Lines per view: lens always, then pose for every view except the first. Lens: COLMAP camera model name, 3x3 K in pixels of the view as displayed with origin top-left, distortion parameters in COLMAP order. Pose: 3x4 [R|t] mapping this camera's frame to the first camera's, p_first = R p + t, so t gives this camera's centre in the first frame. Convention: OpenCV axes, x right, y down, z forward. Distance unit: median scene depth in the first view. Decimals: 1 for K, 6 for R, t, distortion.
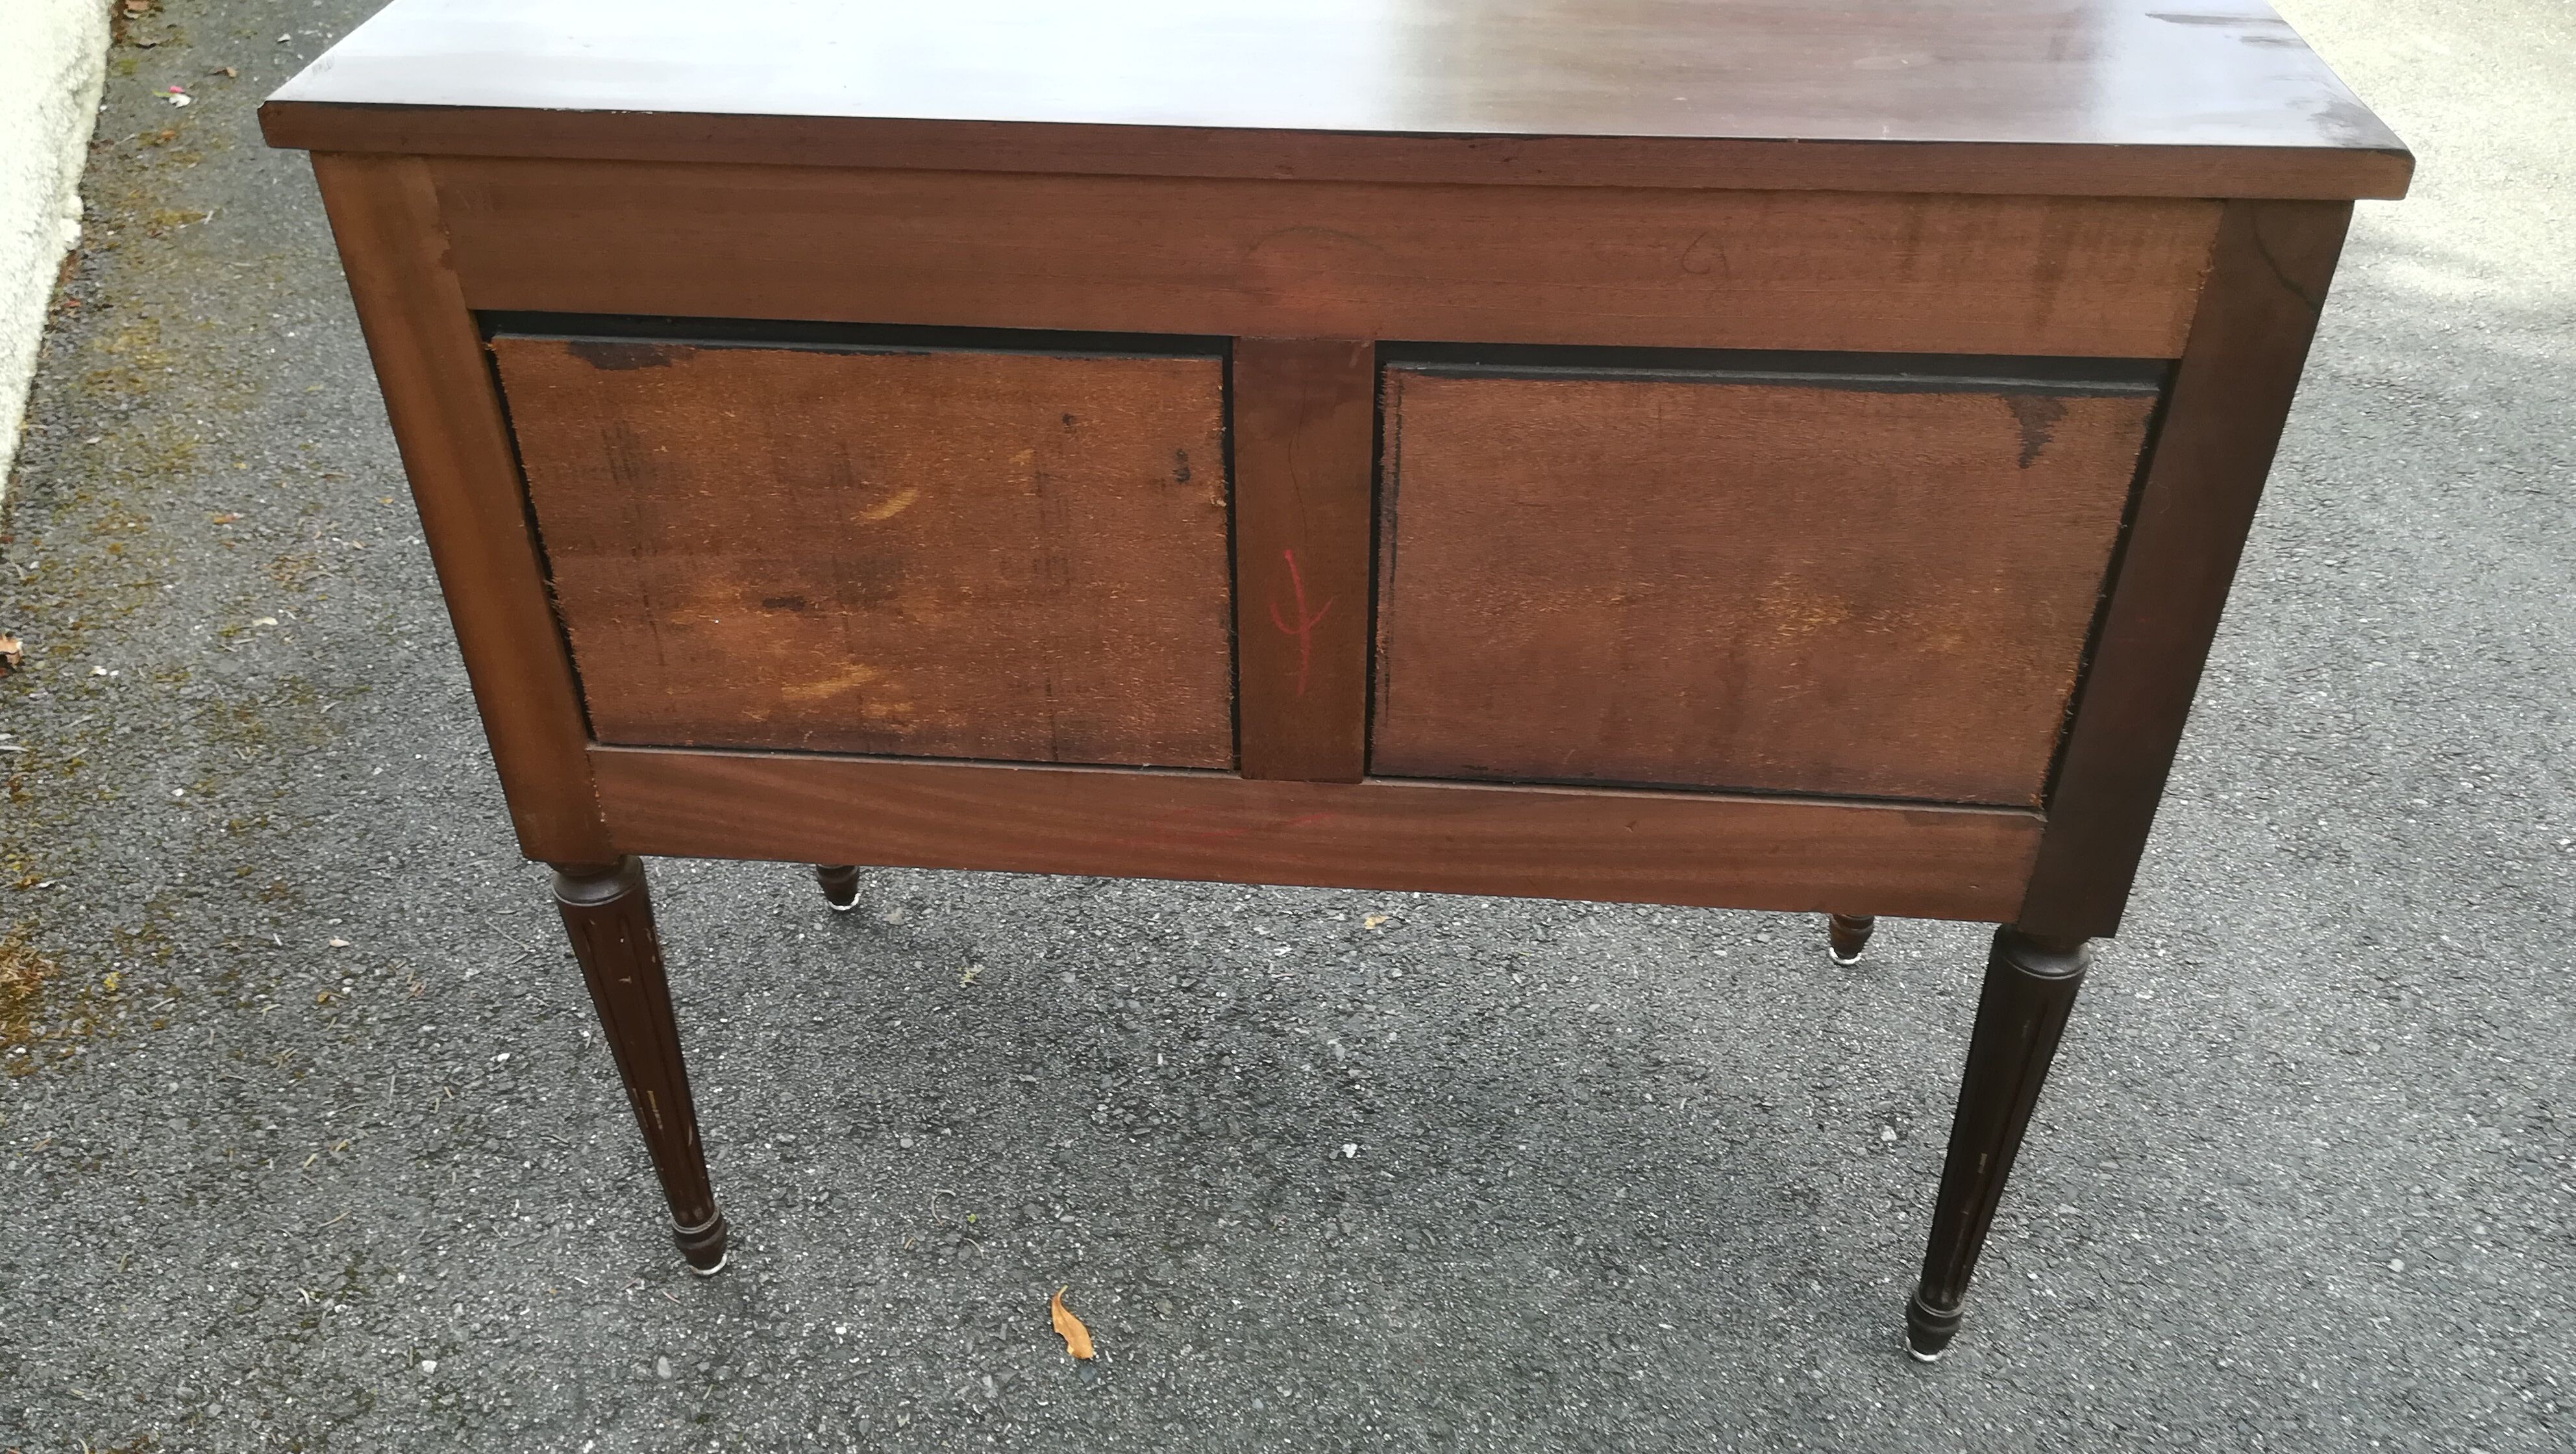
lens RADIAL K [[2050.3, 0, 1308.1], [0, 2050.3, 722.9], [0, 0, 1]] dist [0.040864, -0.079490]
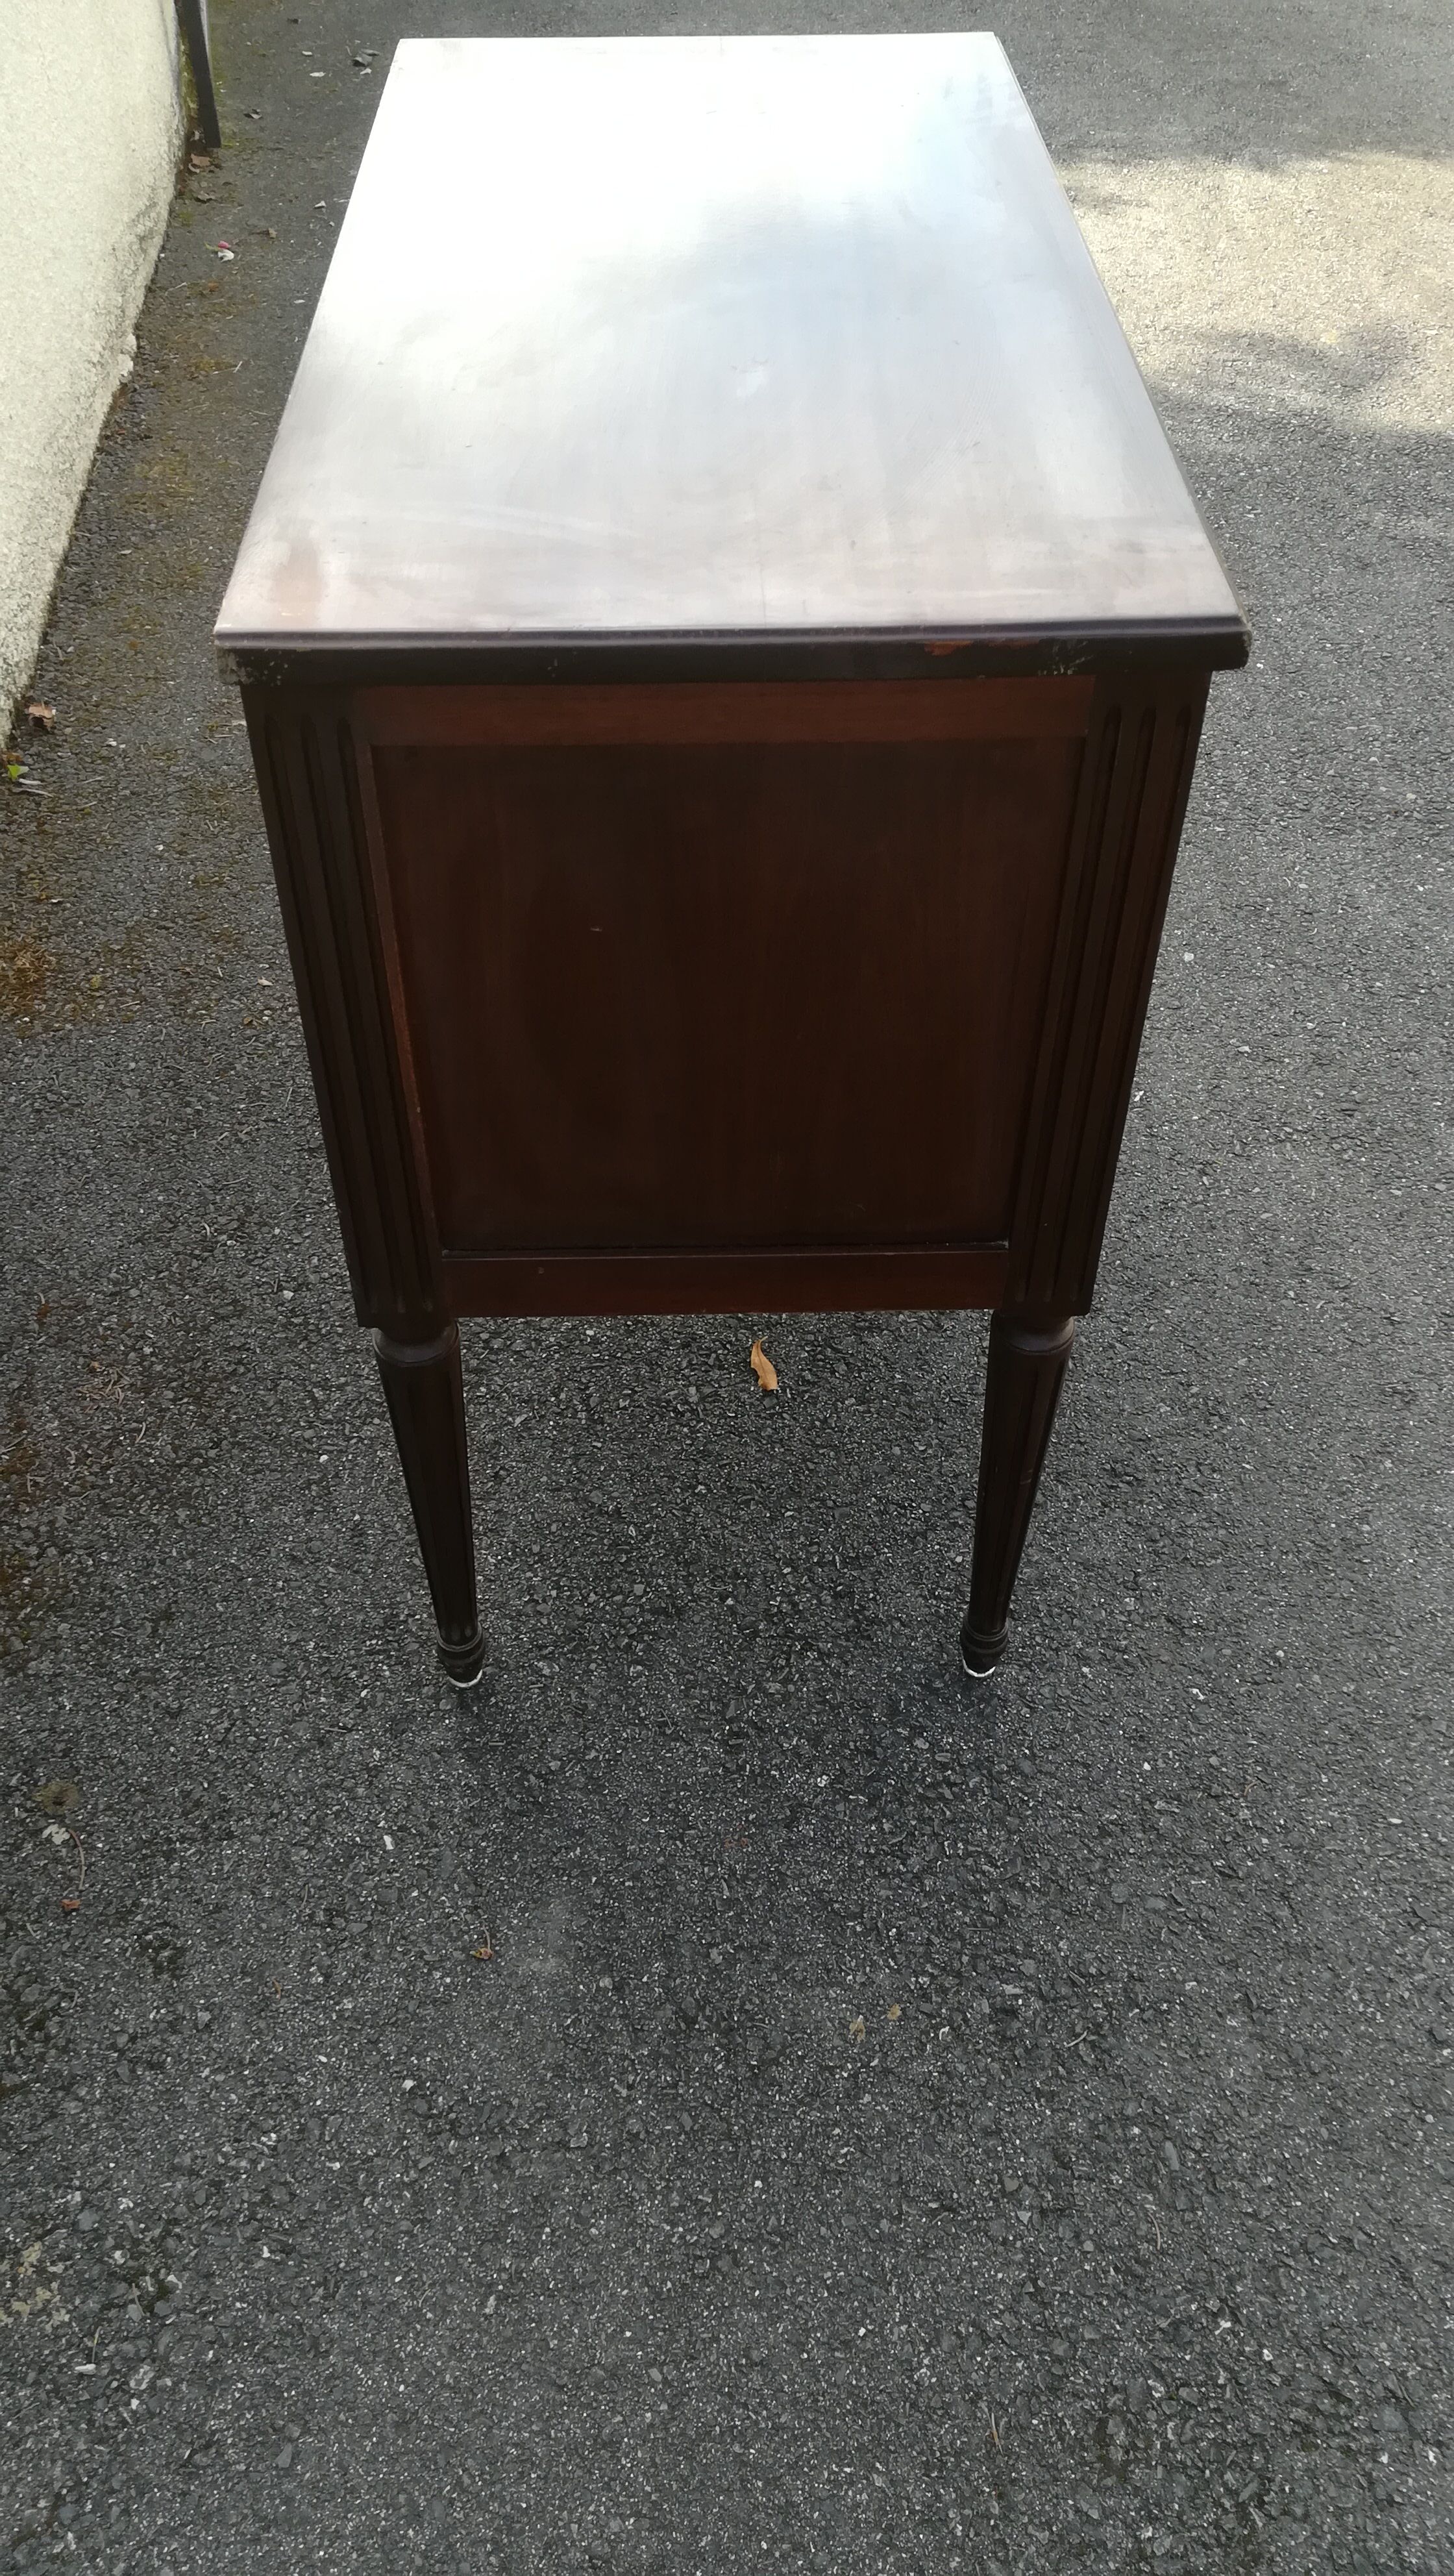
lens RADIAL K [[2050.3, 0, 743.4], [0, 2050.3, 1300.2], [0, 0, 1]] dist [0.040864, -0.079490]
pose [[0.962098, 0.192895, -0.192765, 0.092907], [-0.163566, 0.973785, 0.158077, 0.053770], [0.218204, -0.120556, 0.968428, -0.179197]]
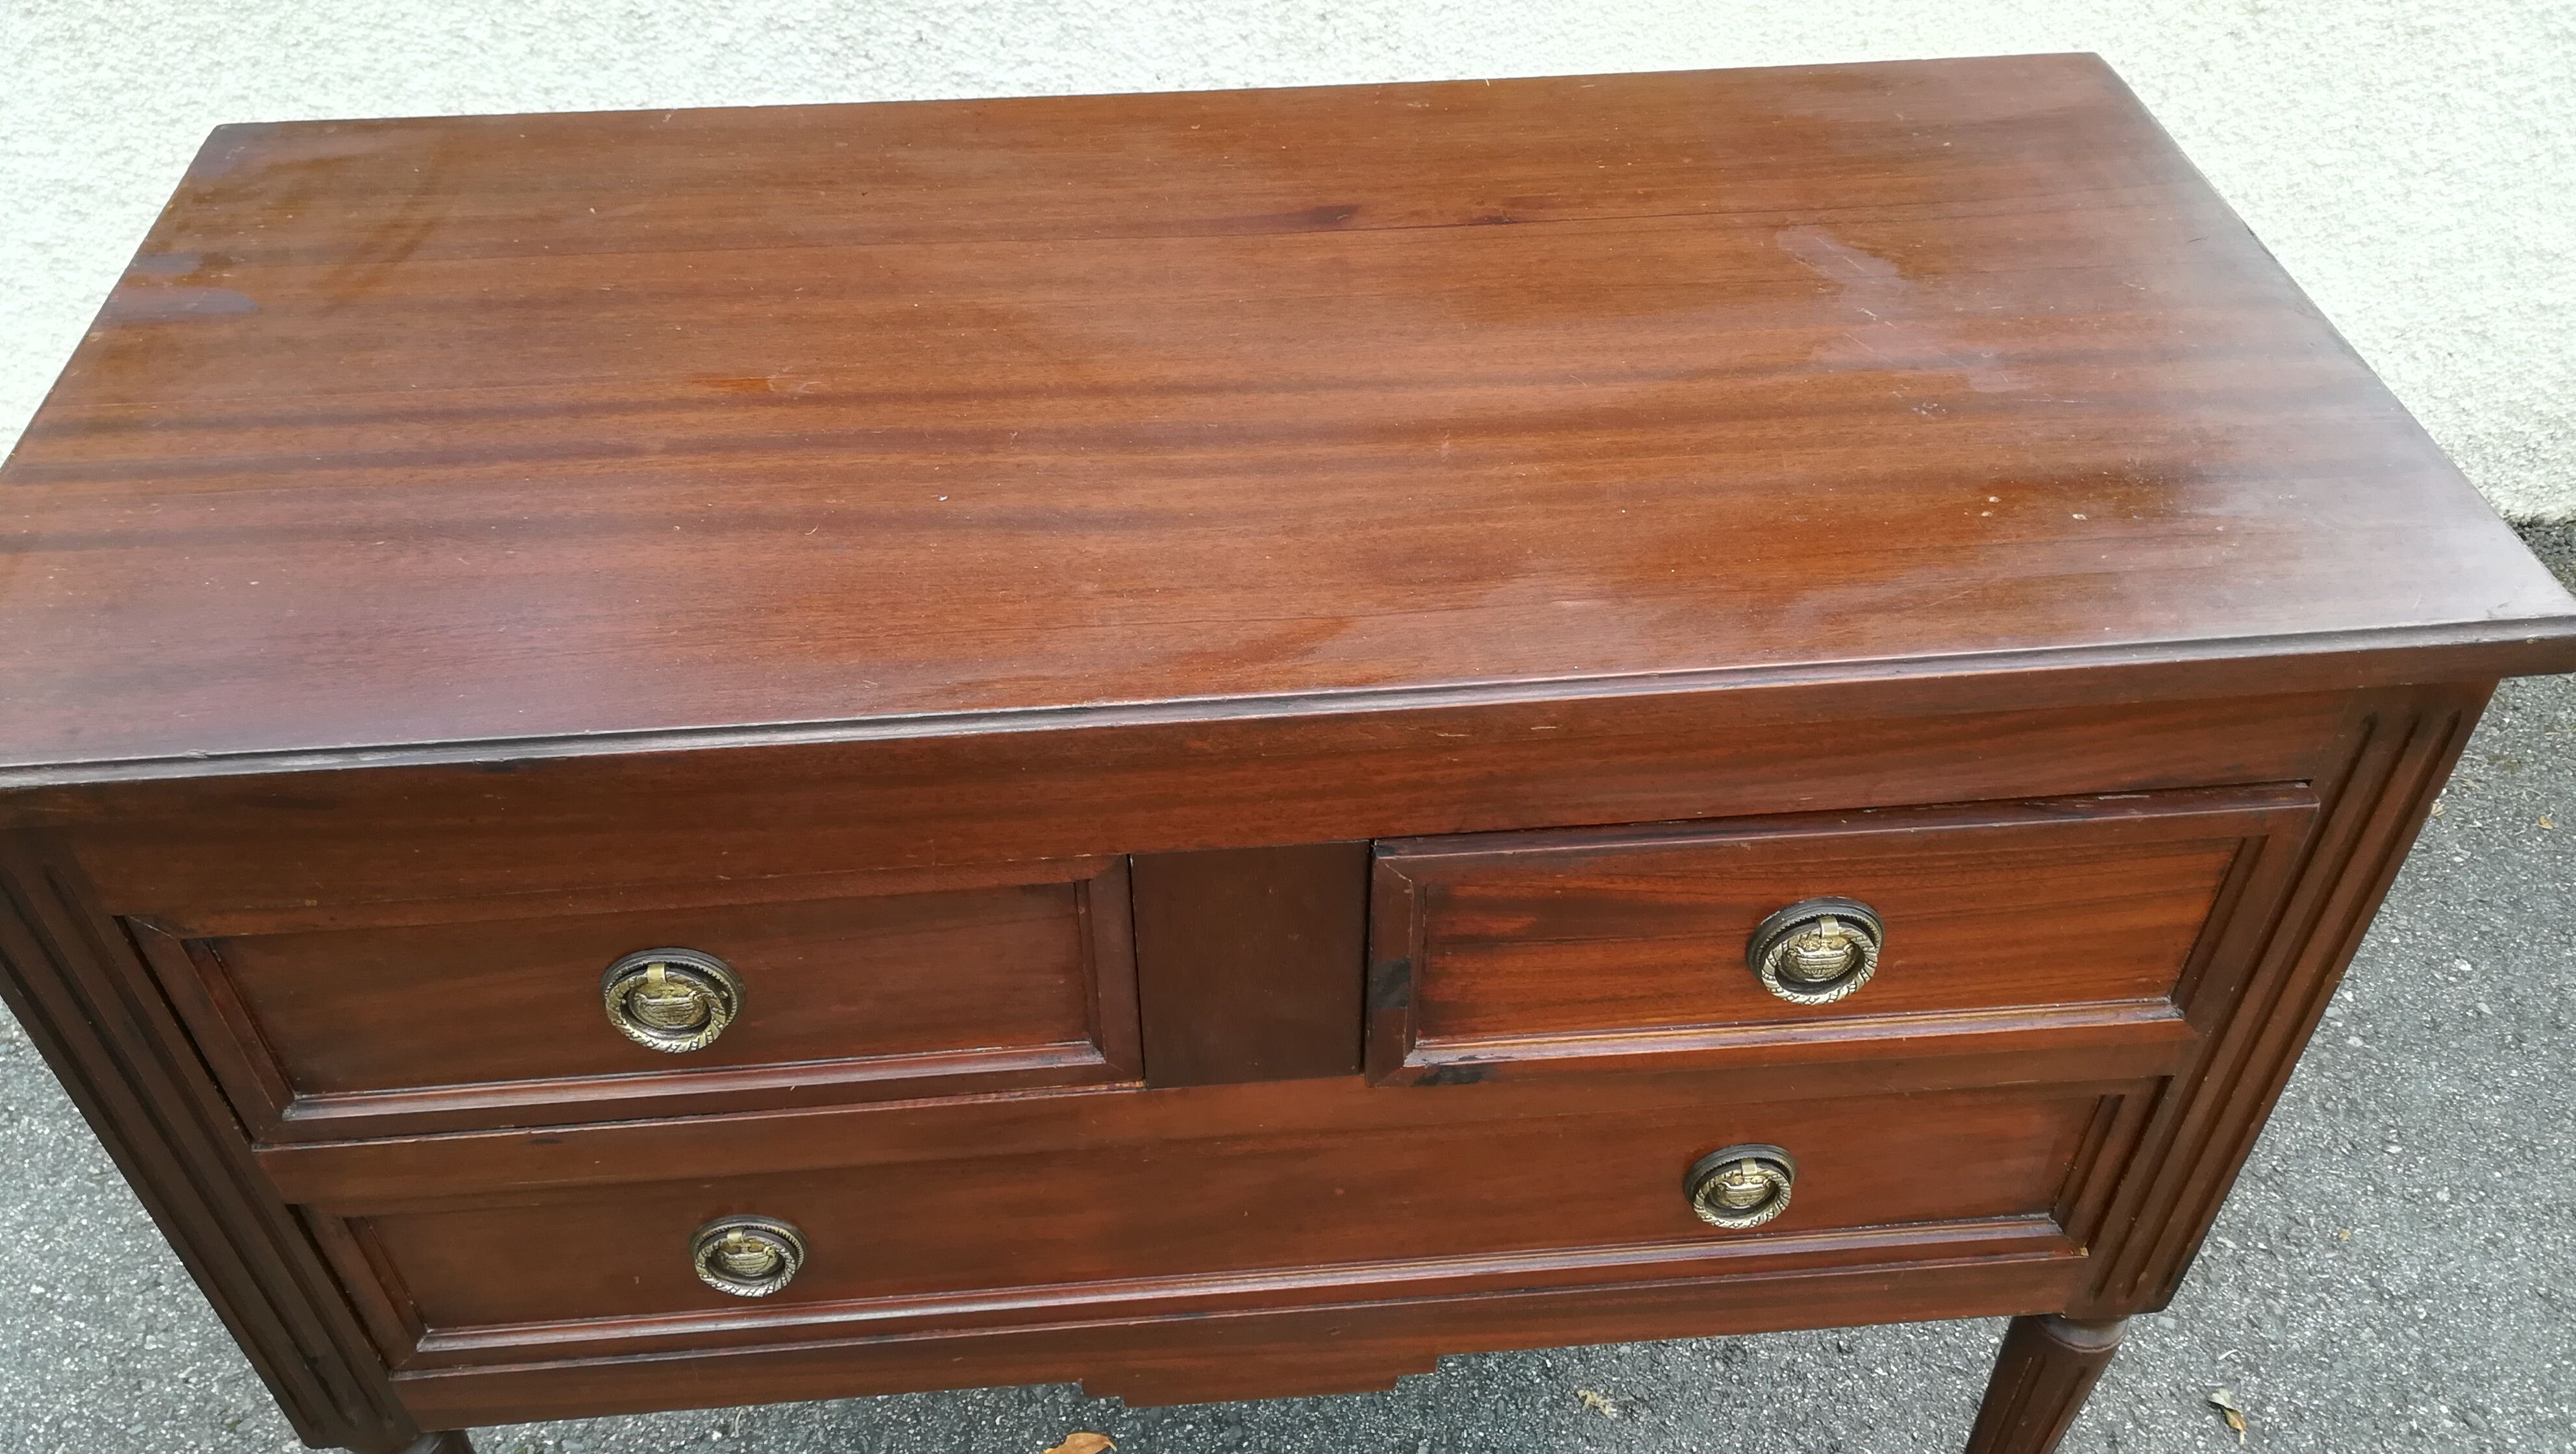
lens RADIAL K [[2050.3, 0, 1277.9], [0, 2050.3, 732.8], [0, 0, 1]] dist [0.040864, -0.079490]
pose [[-0.228461, 0.662475, -0.713395, 0.300271], [-0.574035, 0.500179, 0.648309, -0.511520], [0.786313, 0.557628, 0.266012, 0.554826]]
